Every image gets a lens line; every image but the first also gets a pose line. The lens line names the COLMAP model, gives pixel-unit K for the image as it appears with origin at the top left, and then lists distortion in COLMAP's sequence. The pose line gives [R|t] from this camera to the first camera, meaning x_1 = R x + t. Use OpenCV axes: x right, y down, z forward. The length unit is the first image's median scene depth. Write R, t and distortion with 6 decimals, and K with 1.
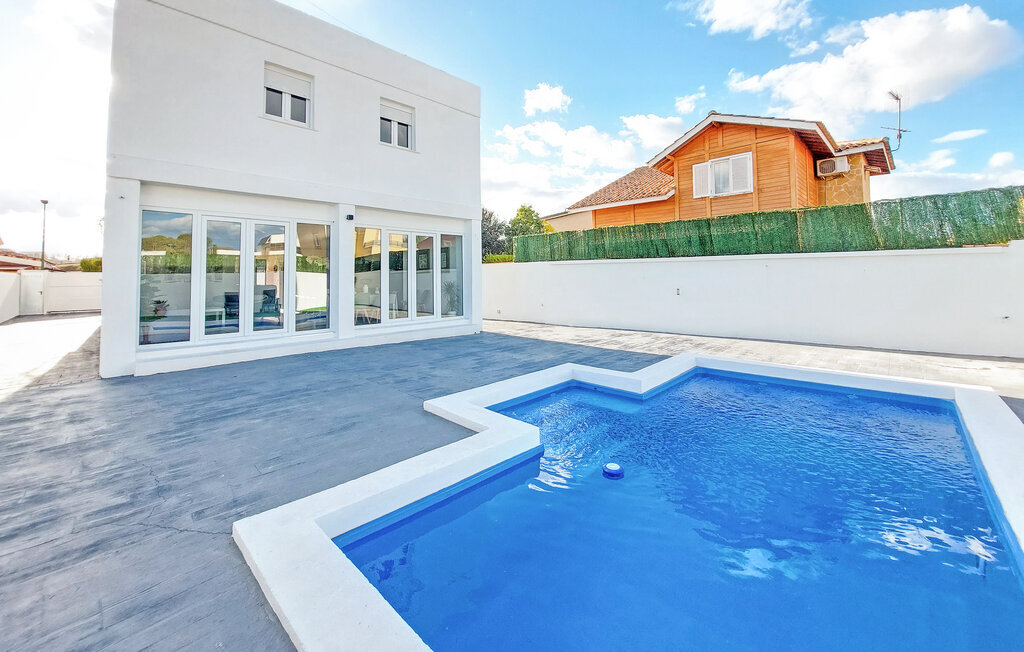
lens RADIAL K [[404.7, 0, 488.5], [0, 404.7, 253.5], [0, 0, 1]] dist [-0.000314, -0.000179]
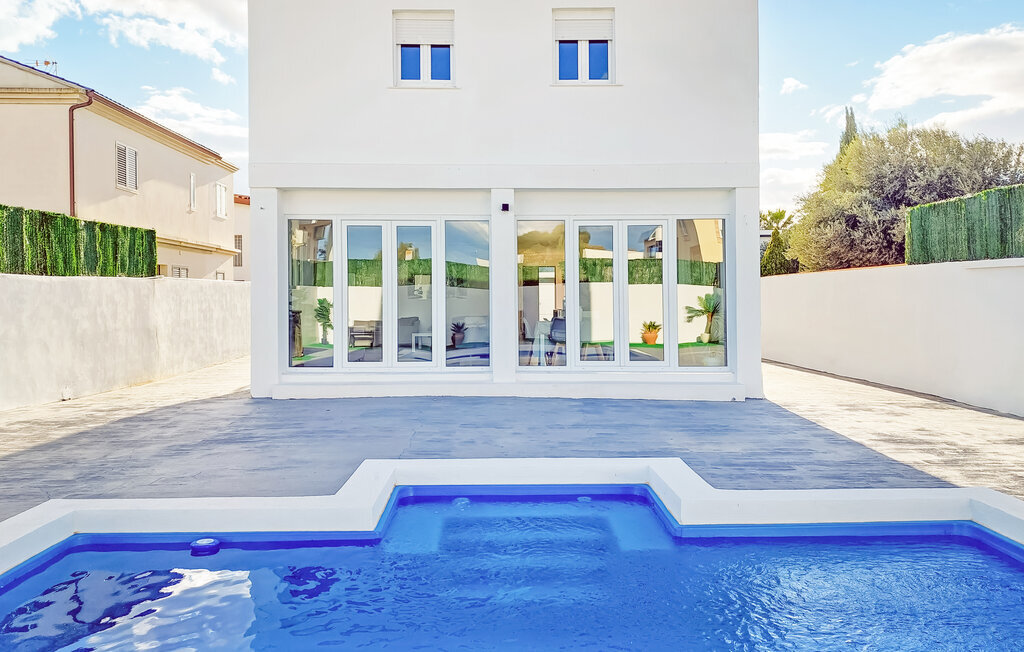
lens RADIAL K [[591.2, 0, 511.6], [0, 591.2, 291.1], [0, 0, 1]] dist [0.001074, 0.000128]
pose [[0.736332, 0.001783, -0.676618, 0.321325], [0.035766, 0.998496, 0.041555, 0.012059], [0.675675, -0.054798, 0.735160, 0.268431]]
